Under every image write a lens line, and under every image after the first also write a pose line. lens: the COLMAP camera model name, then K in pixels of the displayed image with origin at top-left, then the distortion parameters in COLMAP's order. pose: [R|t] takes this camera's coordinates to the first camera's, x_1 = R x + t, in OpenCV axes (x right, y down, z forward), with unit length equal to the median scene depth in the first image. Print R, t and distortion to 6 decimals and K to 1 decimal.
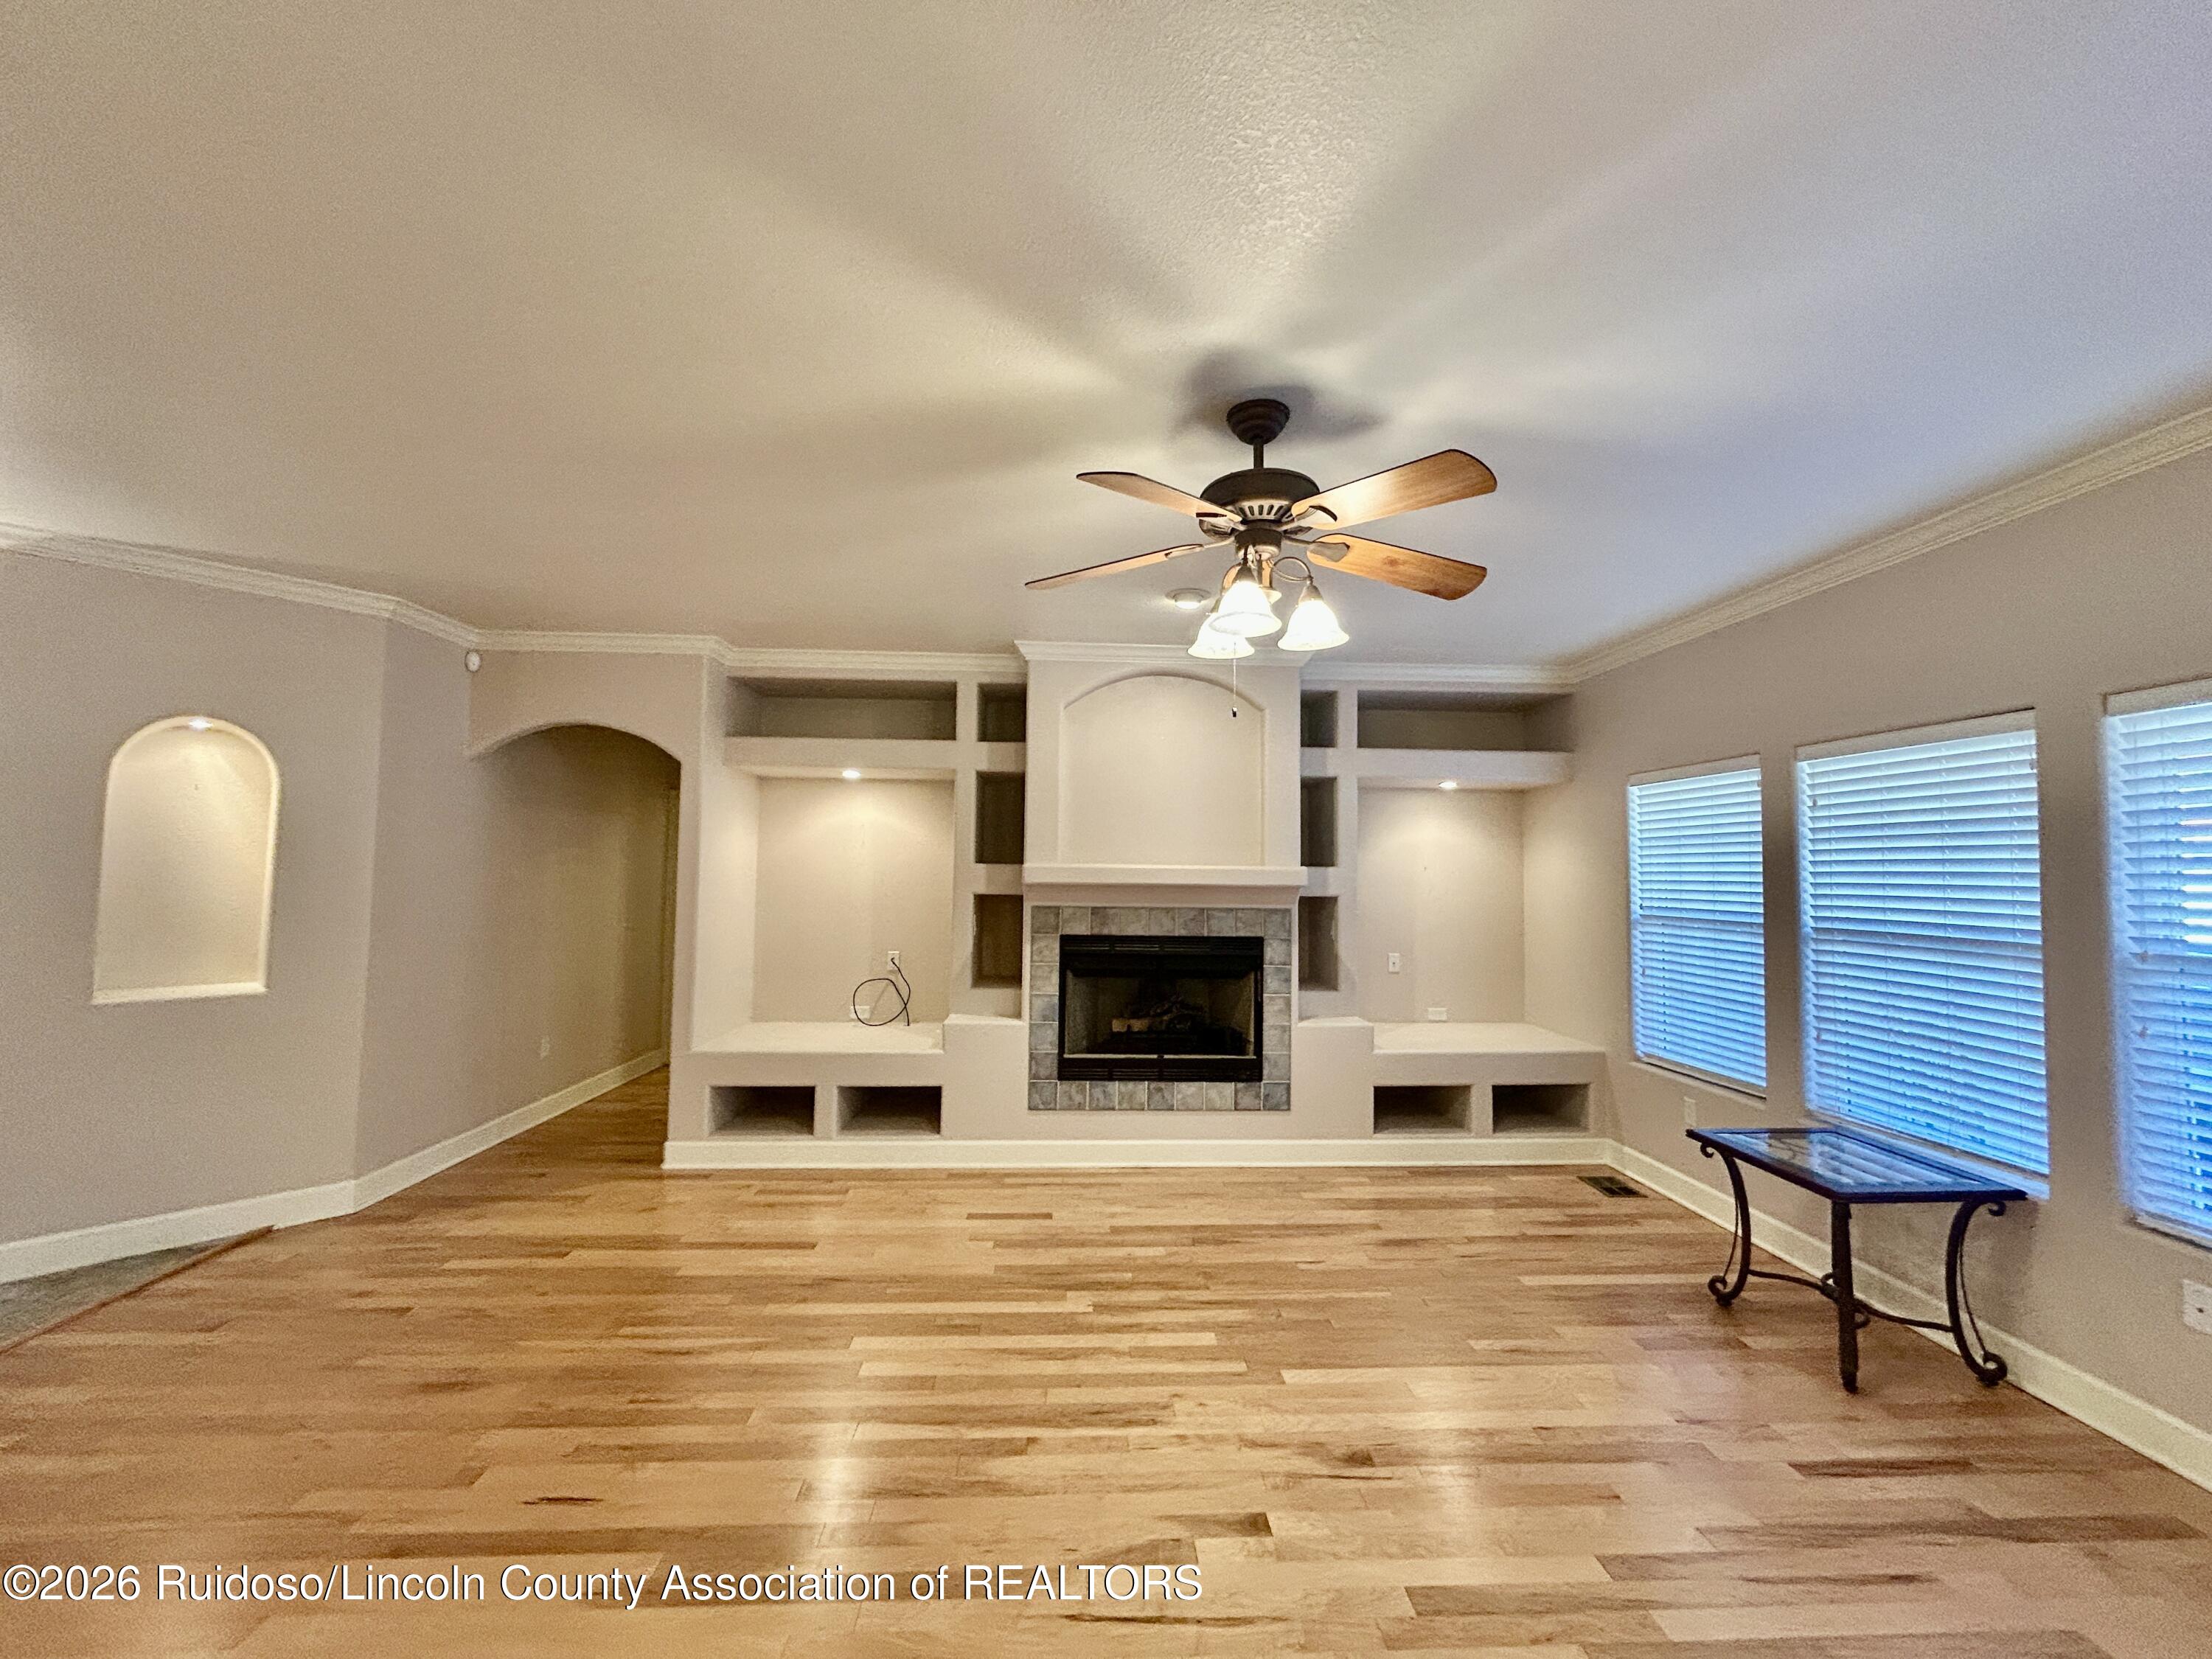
lens RADIAL K [[894.1, 0, 1106.0], [0, 894.1, 829.5], [0, 0, 1]] dist [0.000774, 0.000127]
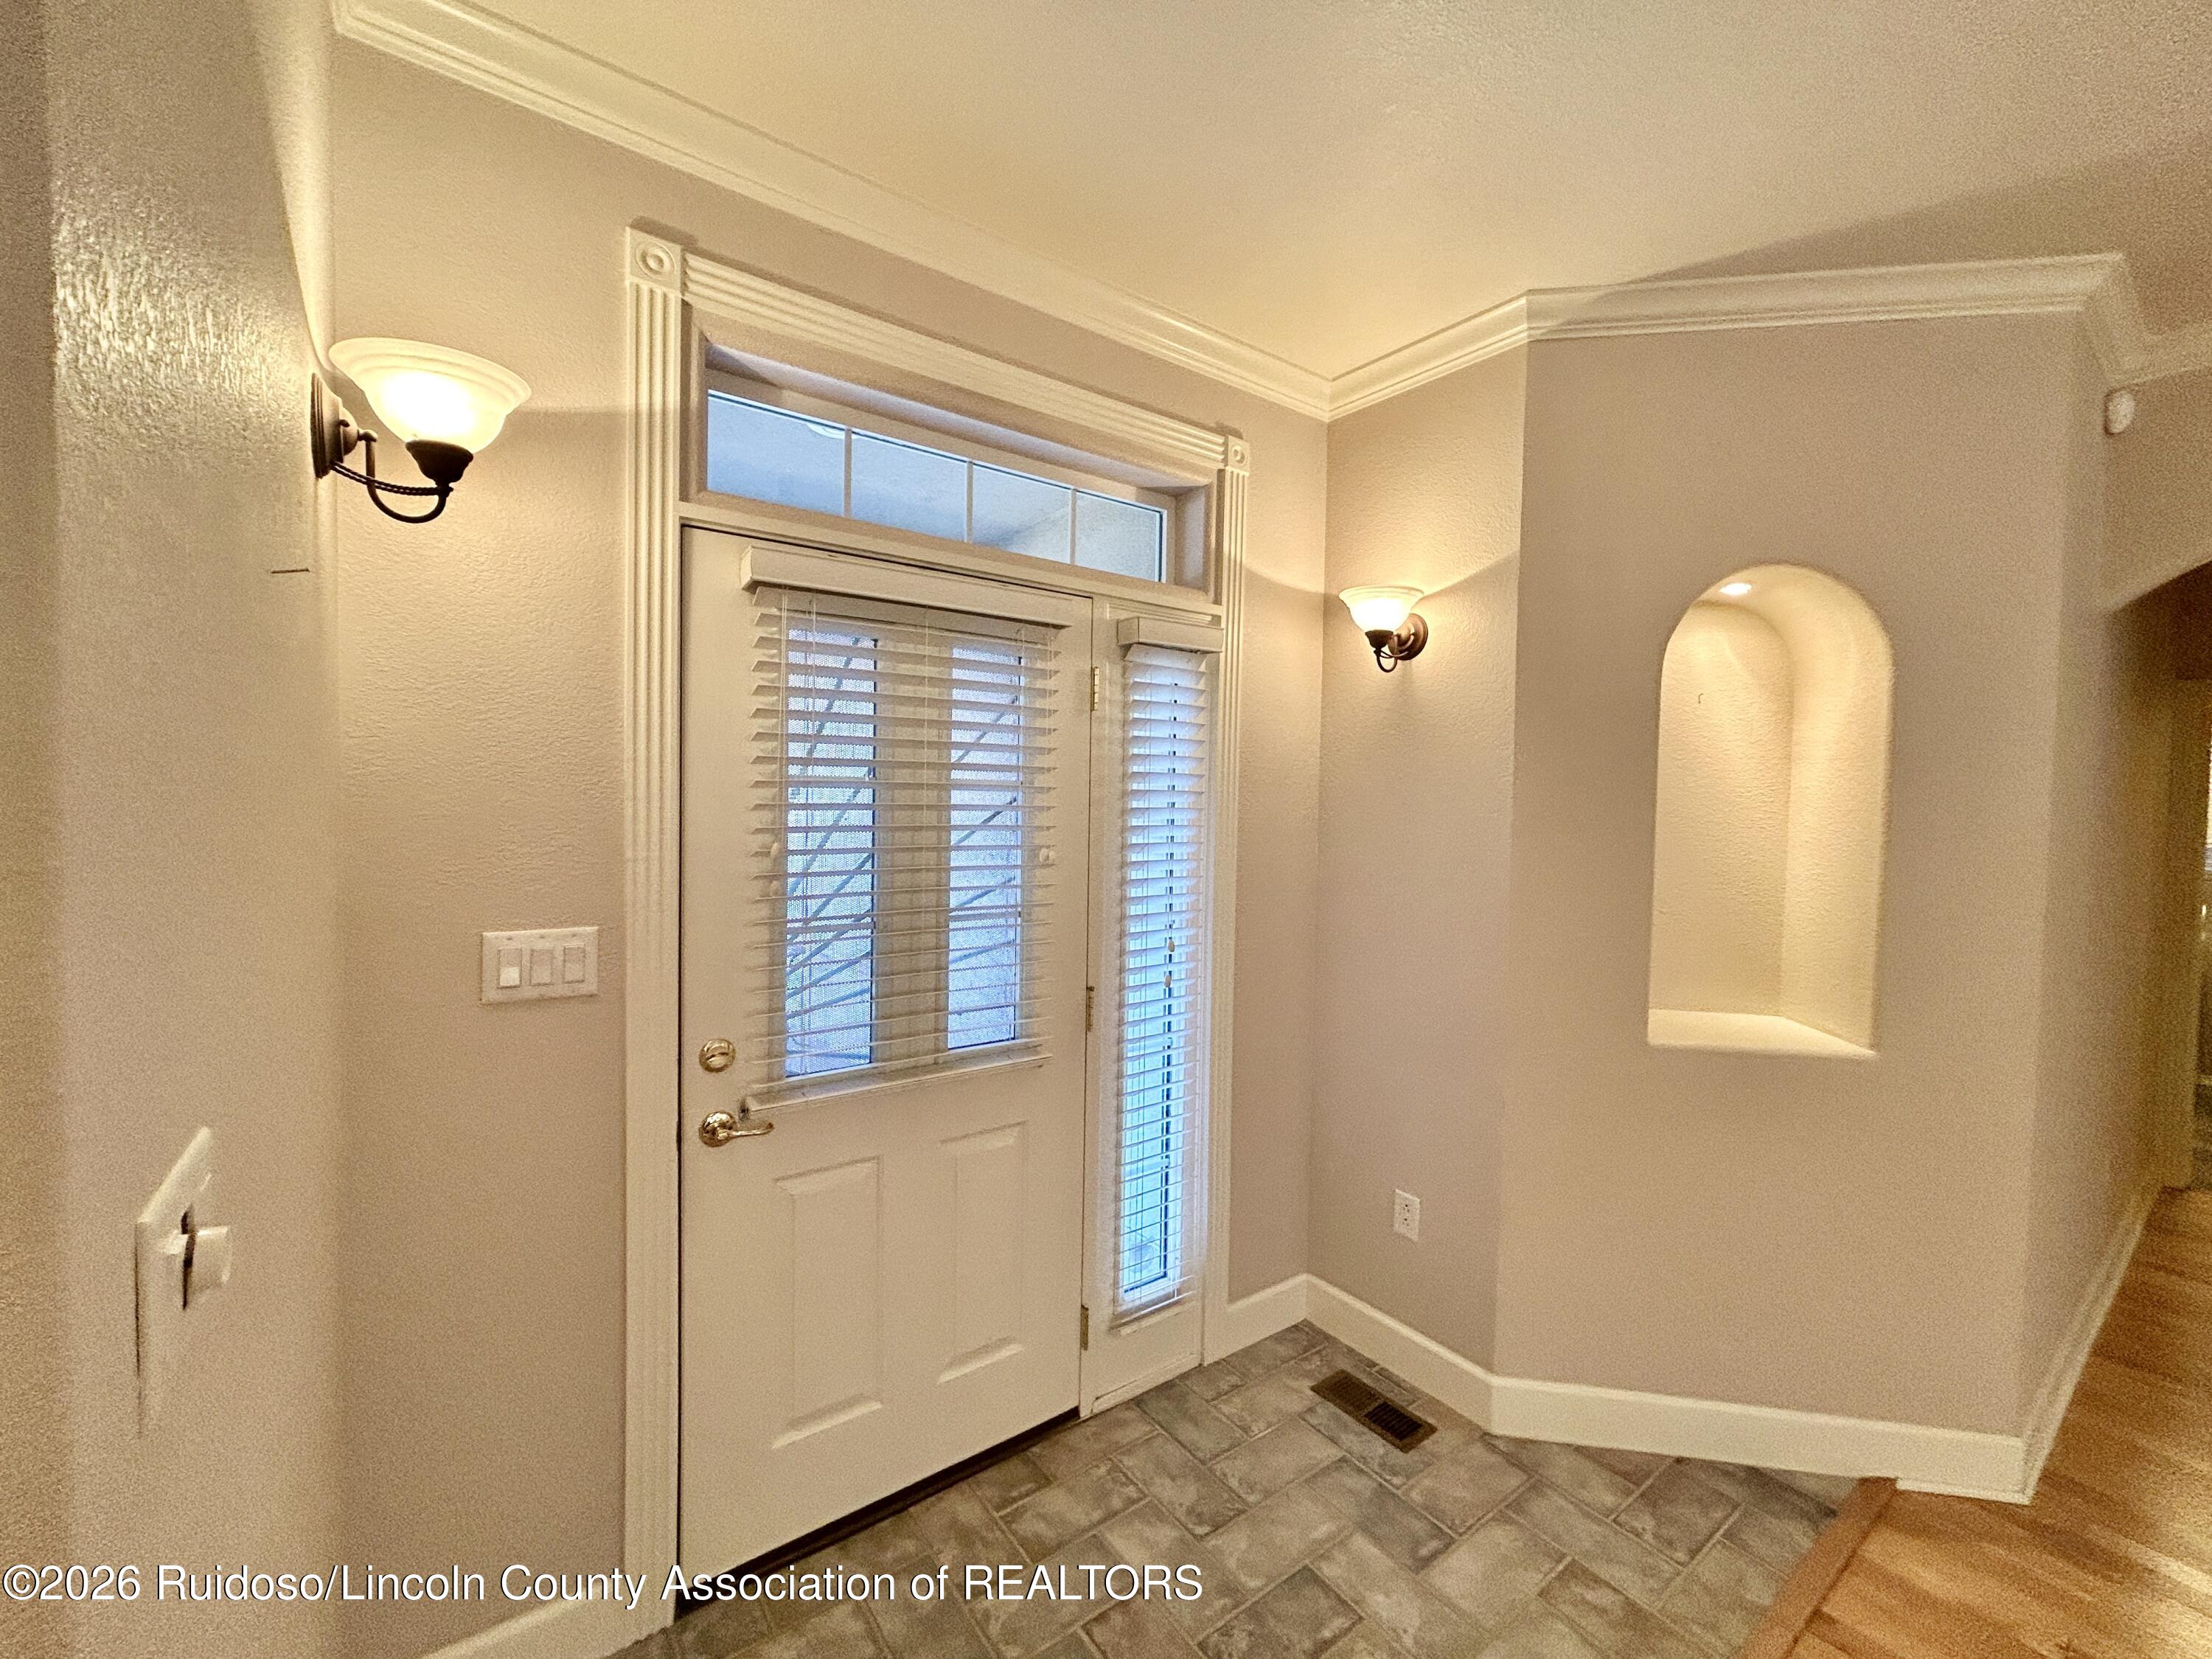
lens RADIAL K [[894.1, 0, 1106.0], [0, 894.1, 829.5], [0, 0, 1]] dist [0.000774, 0.000127]
pose [[0.556155, 0.024641, -0.830714, -0.745520], [0.030226, 0.998299, 0.049848, 0.000207], [0.830529, -0.052832, 0.554464, 0.310397]]
